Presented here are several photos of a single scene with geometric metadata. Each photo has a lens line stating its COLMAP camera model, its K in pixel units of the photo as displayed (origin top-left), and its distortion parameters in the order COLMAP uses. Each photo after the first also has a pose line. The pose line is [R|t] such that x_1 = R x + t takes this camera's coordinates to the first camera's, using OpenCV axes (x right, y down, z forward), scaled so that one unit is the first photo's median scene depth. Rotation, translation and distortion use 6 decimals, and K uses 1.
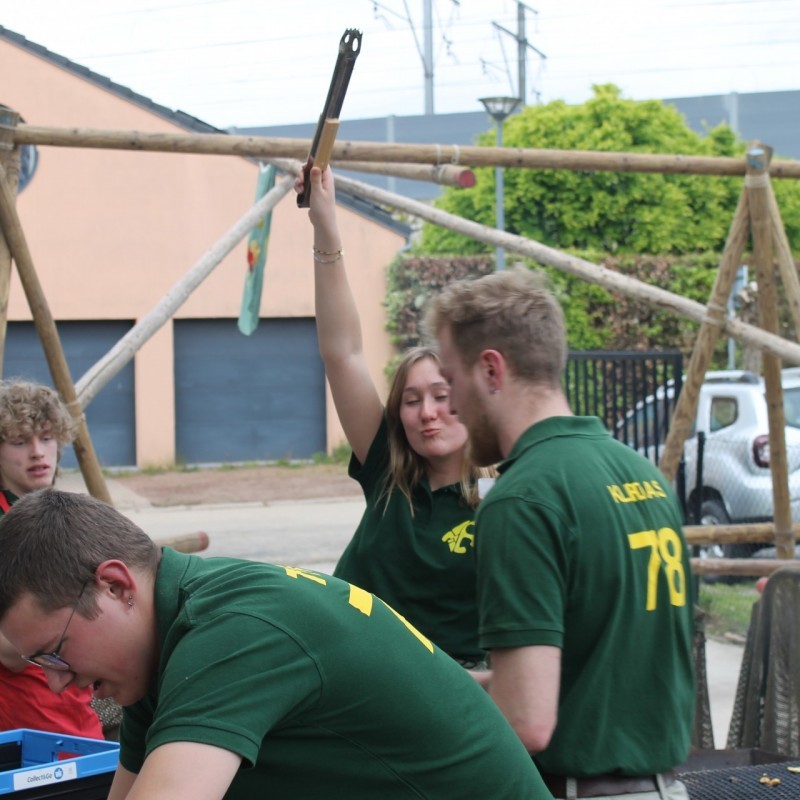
lens RADIAL K [[2065.4, 0, 397.8], [0, 2065.4, 397.4], [0, 0, 1]] dist [0.001738, 0.000000]
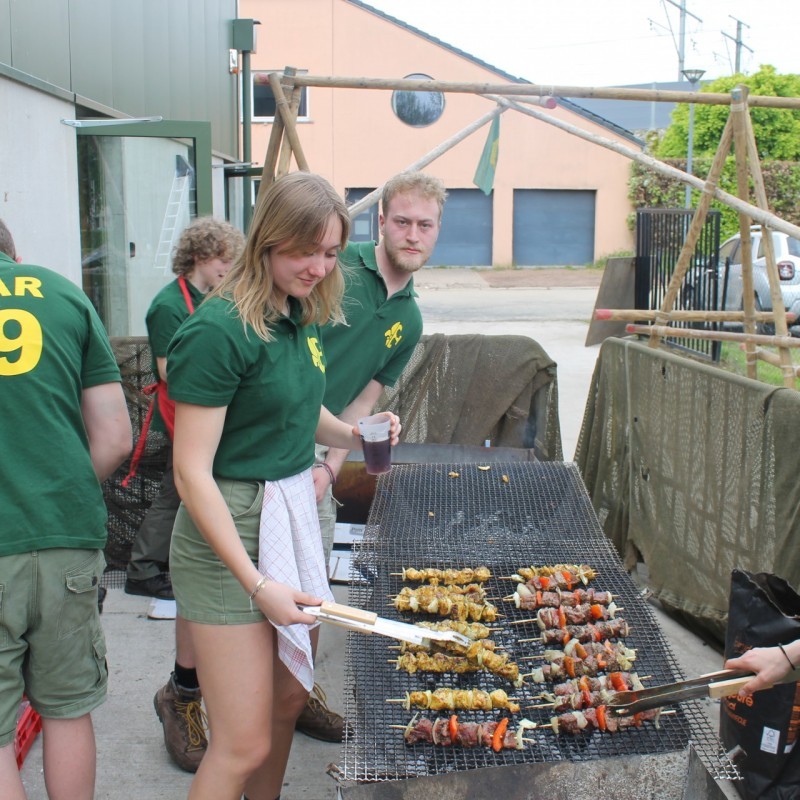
lens RADIAL K [[1022.3, 0, 433.6], [0, 1022.3, 396.3], [0, 0, 1]] dist [-0.119040, 0.000000]
pose [[0.959304, 0.071357, -0.273210, 0.089521], [-0.027288, 0.986442, 0.161825, 0.000784], [0.281053, -0.147784, 0.948245, 0.063615]]
